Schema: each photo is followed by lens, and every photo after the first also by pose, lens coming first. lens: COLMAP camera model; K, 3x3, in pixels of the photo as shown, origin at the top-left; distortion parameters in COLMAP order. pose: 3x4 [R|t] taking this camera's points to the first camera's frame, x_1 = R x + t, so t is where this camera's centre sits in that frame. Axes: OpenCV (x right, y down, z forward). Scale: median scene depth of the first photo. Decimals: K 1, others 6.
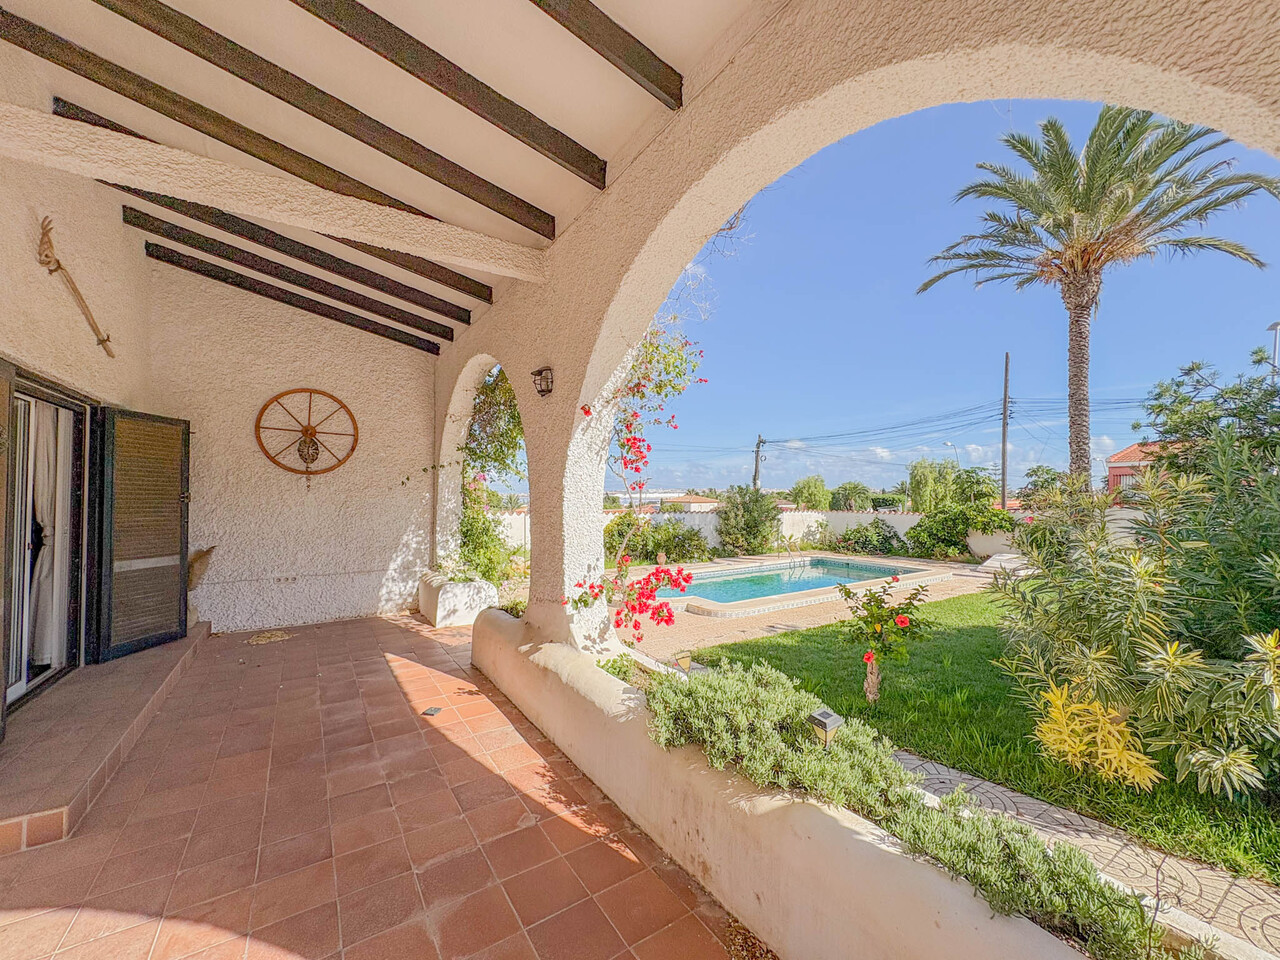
lens RADIAL K [[509.5, 0, 638.5], [0, 509.5, 481.1], [0, 0, 1]] dist [0.000951, -0.000057]
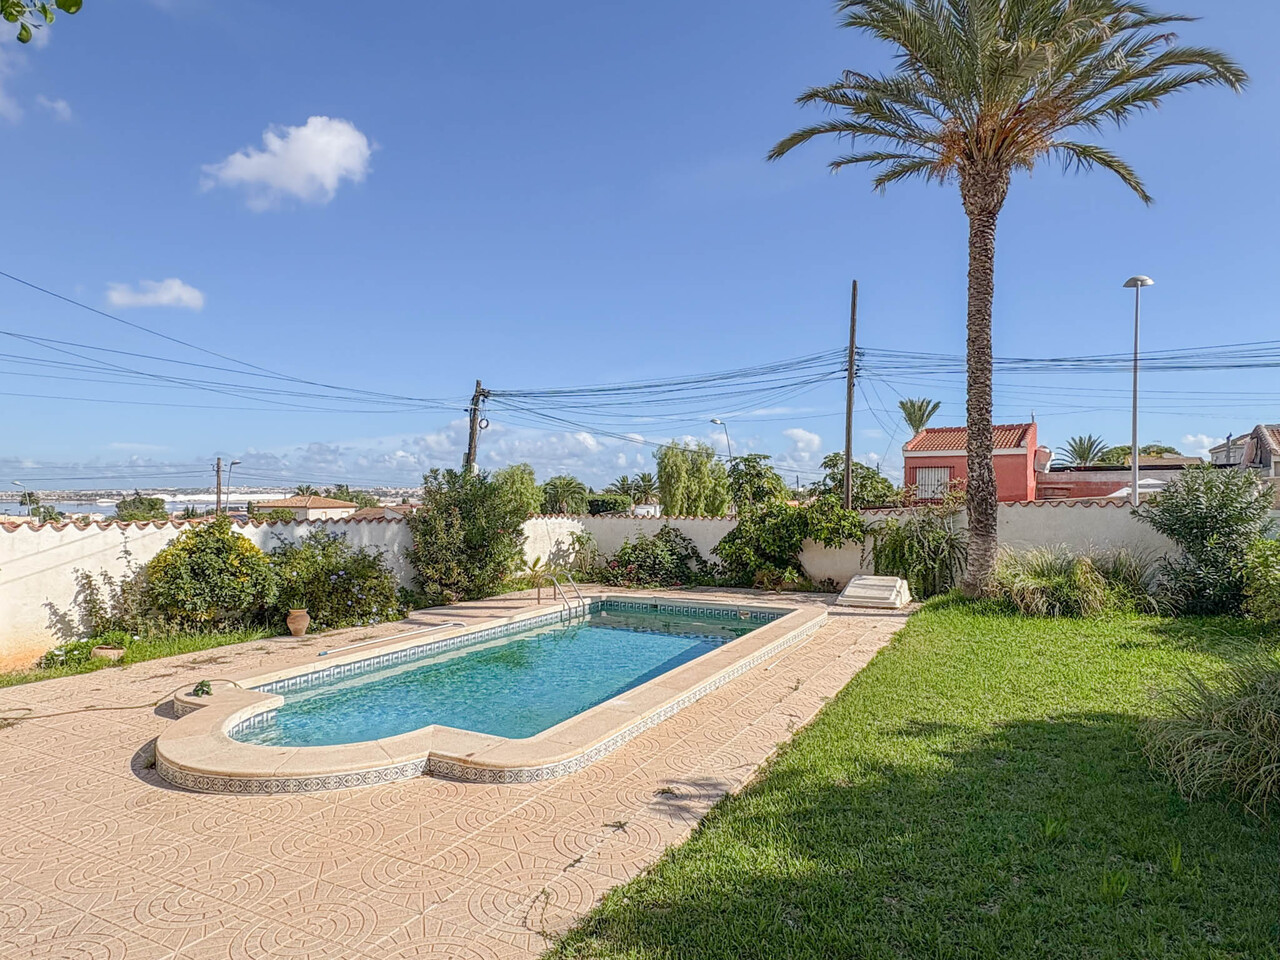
lens RADIAL K [[761.1, 0, 642.1], [0, 761.1, 482.2], [0, 0, 1]] dist [-0.005727, 0.001653]
pose [[0.865036, 0.011283, 0.501583, -0.088990], [-0.015241, 0.999877, 0.003793, 0.051222], [-0.501478, -0.010926, 0.865101, 0.690605]]
